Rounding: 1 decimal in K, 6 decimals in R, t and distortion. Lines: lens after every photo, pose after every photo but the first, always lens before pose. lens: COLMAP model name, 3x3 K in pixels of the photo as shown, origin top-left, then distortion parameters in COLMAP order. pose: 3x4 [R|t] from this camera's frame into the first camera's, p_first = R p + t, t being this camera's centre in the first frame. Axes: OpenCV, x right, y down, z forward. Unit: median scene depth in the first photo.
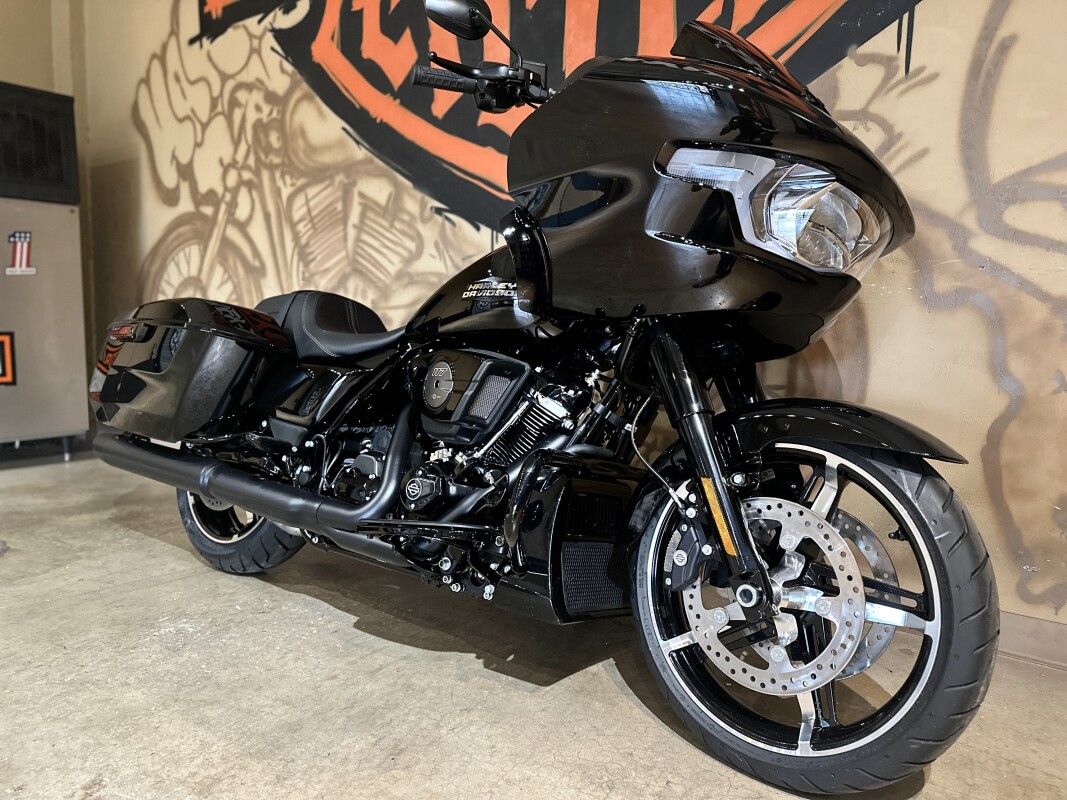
lens RADIAL K [[771.9, 0, 534.9], [0, 771.9, 403.5], [0, 0, 1]] dist [0.001493, -0.018432]
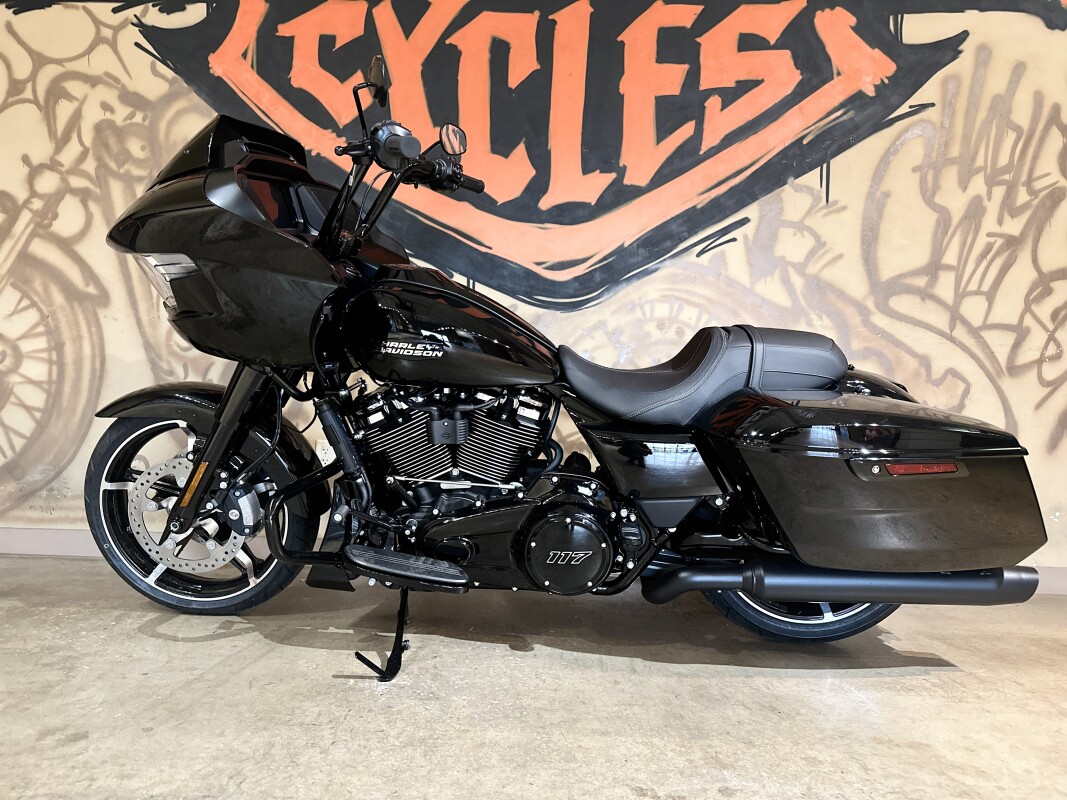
lens RADIAL K [[771.9, 0, 534.9], [0, 771.9, 403.5], [0, 0, 1]] dist [0.001493, -0.018432]
pose [[0.813486, 0.008218, 0.581527, -0.505955], [0.049846, 0.995236, -0.083793, 0.032168], [-0.579445, 0.097151, 0.809200, 0.095784]]
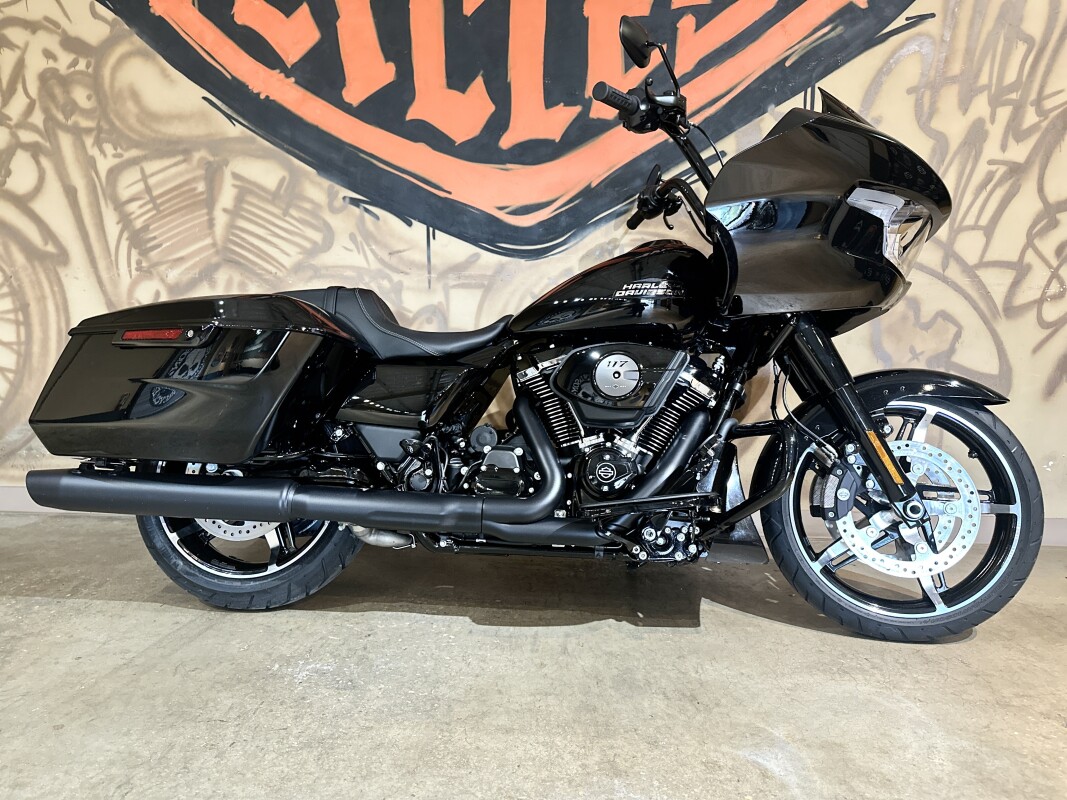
lens RADIAL K [[773.7, 0, 533.5], [0, 773.7, 400.0], [0, 0, 1]] dist [-0.009216, -0.007677]
pose [[0.842640, -0.071554, 0.533702, -0.421157], [0.066971, 0.997363, 0.027980, -0.015013], [-0.534297, 0.012165, 0.845210, 0.067199]]
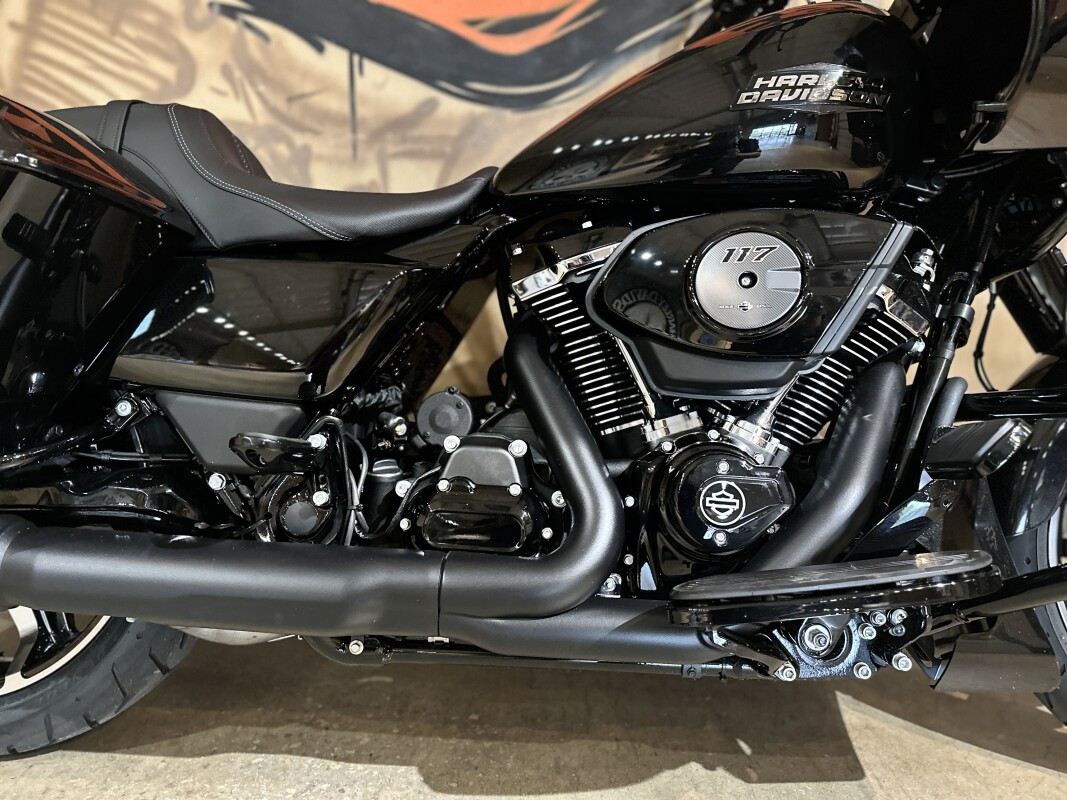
lens RADIAL K [[771.9, 0, 534.9], [0, 771.9, 403.5], [0, 0, 1]] dist [0.001493, -0.018432]
pose [[0.817127, -0.113146, 0.565244, -0.266222], [0.064260, 0.992316, 0.105738, -0.004751], [-0.572864, -0.050079, 0.818119, 0.347477]]
